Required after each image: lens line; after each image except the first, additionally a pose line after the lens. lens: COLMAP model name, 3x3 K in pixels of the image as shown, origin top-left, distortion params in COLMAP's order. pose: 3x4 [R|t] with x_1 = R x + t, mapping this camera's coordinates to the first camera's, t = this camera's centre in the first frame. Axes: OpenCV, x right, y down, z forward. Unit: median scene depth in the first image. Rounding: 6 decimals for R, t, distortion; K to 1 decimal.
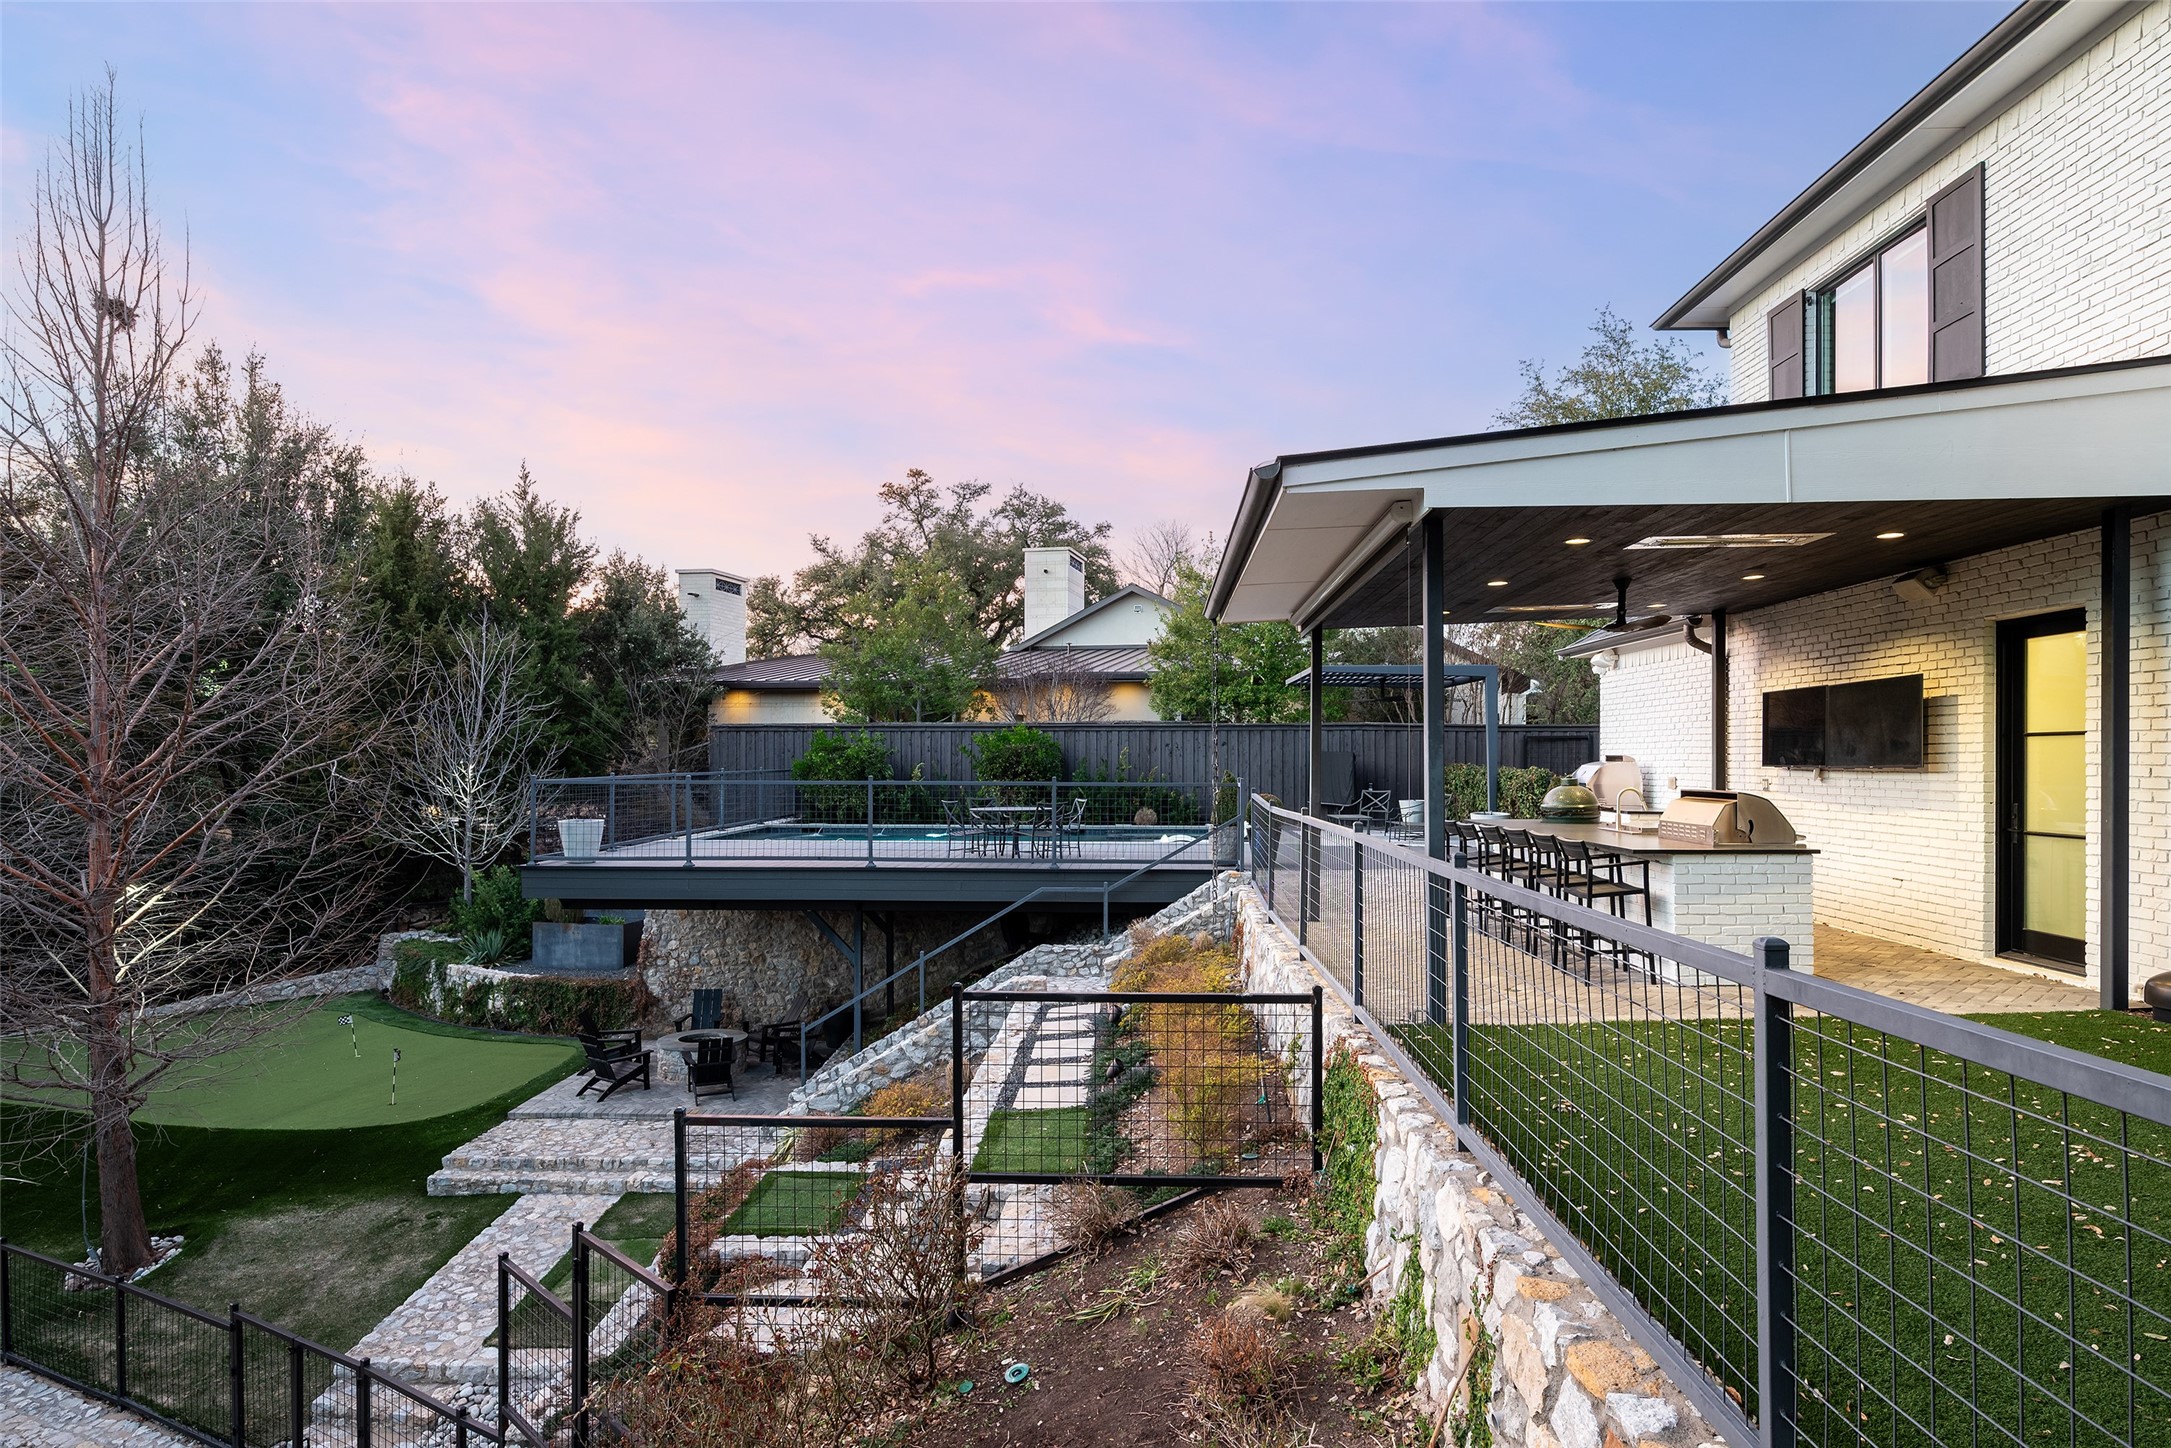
lens RADIAL K [[1236.5, 0, 1083.0], [0, 1236.5, 768.6], [0, 0, 1]] dist [-0.001290, -0.000735]
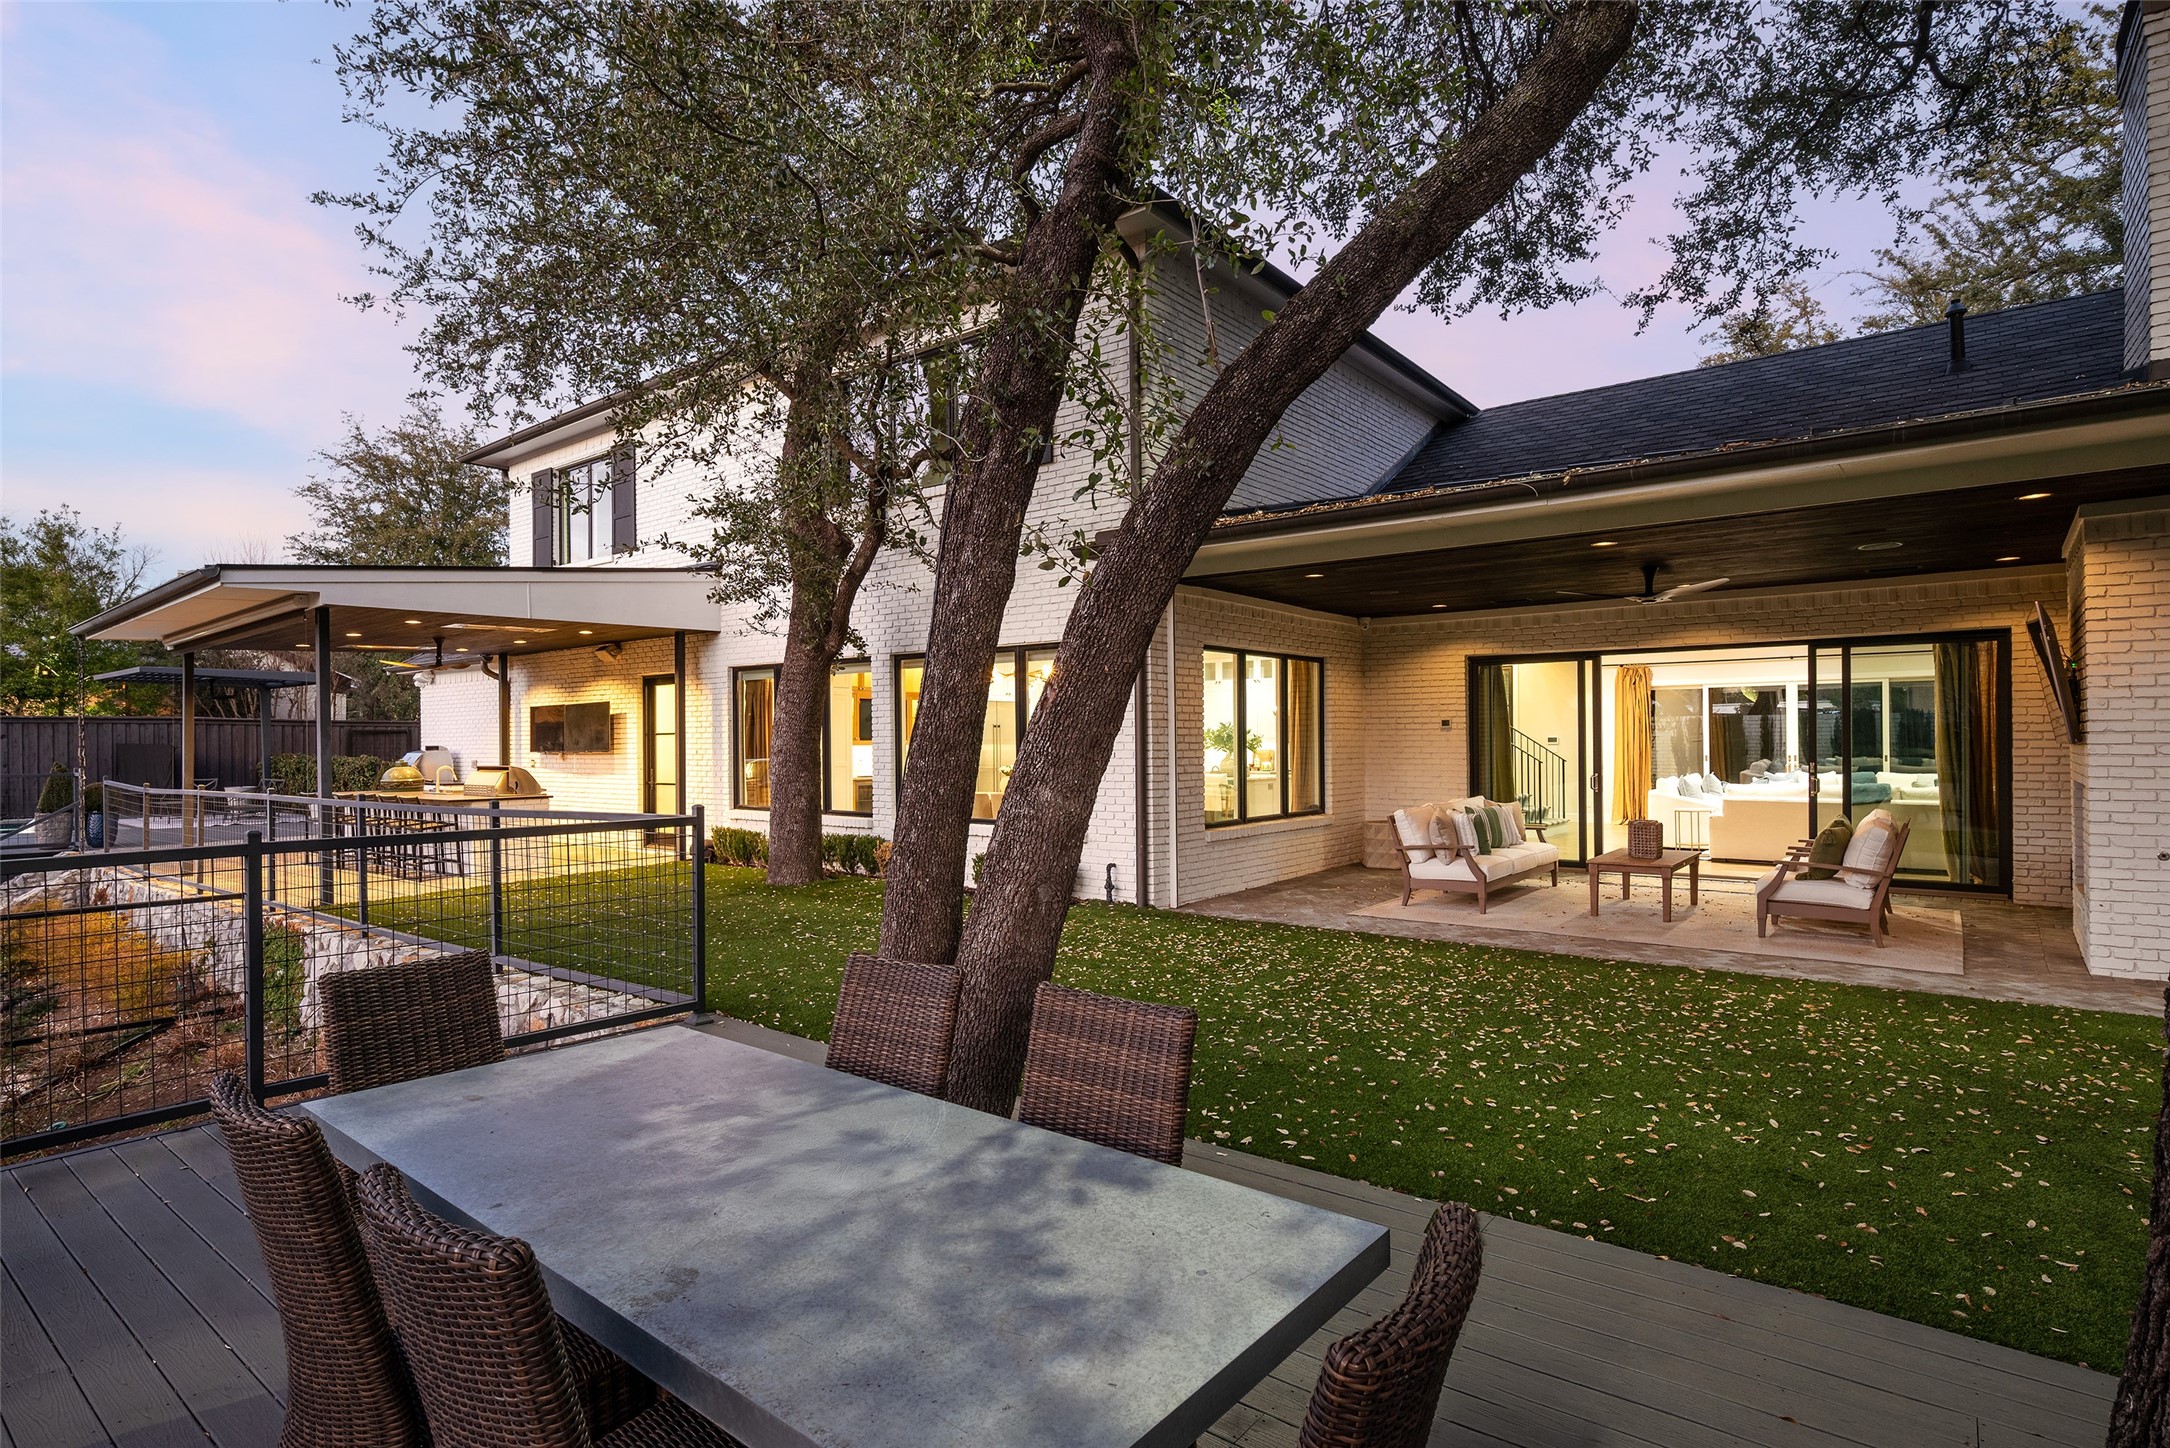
lens RADIAL K [[1111.8, 0, 1085.0], [0, 1111.8, 724.0], [0, 0, 1]] dist [-0.000979, -0.000371]
pose [[0.586992, 0.006875, 0.809564, -0.223660], [0.016350, 0.999659, -0.020344, 0.003612], [-0.809428, 0.025178, 0.586680, -0.489183]]
